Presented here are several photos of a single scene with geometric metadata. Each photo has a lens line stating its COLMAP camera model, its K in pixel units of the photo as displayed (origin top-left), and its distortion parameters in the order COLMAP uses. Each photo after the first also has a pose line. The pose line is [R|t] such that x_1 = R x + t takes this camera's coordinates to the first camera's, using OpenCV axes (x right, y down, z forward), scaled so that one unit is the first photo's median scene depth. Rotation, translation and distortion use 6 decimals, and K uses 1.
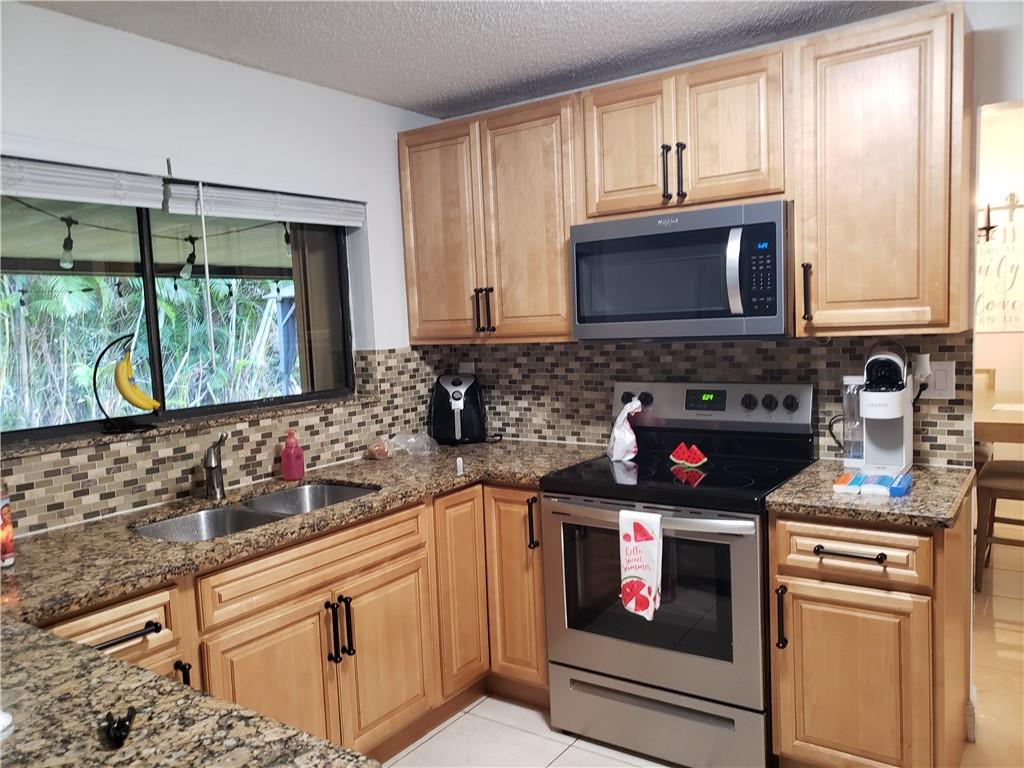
lens RADIAL K [[785.4, 0, 510.6], [0, 785.4, 391.0], [0, 0, 1]] dist [0.136577, -0.342382]
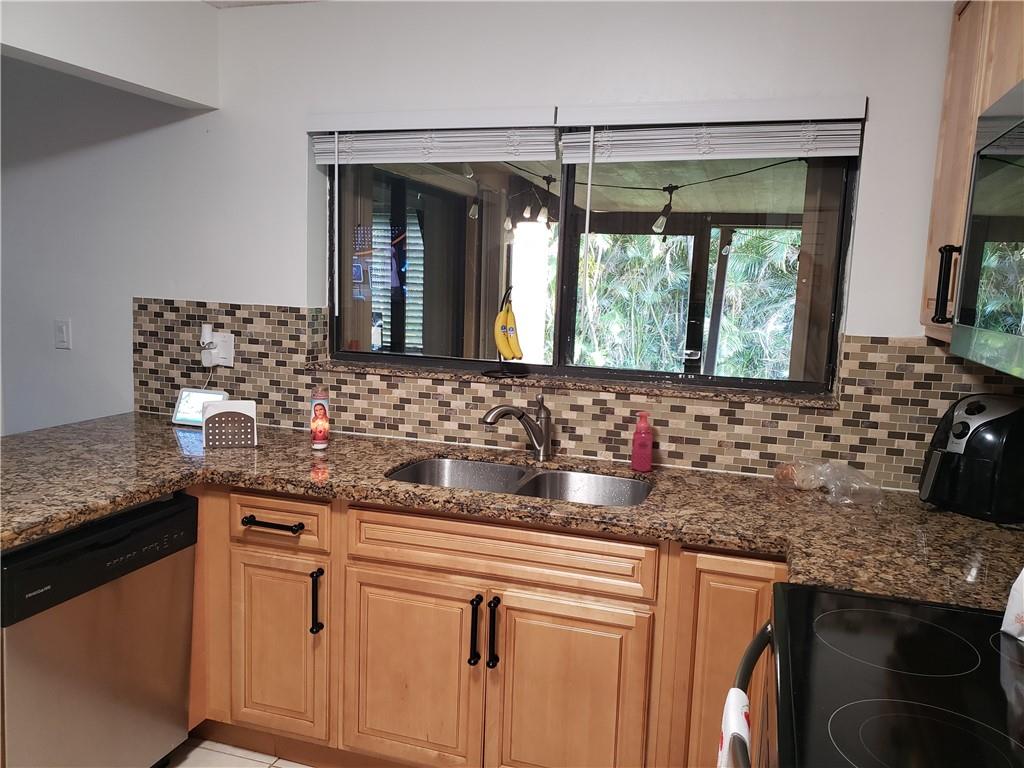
lens RADIAL K [[785.4, 0, 510.6], [0, 785.4, 391.0], [0, 0, 1]] dist [0.136577, -0.342382]
pose [[0.286965, 0.186240, -0.939663, 0.474732], [-0.133375, 0.979133, 0.153331, -0.084535], [0.948611, 0.081327, 0.305817, 0.608112]]
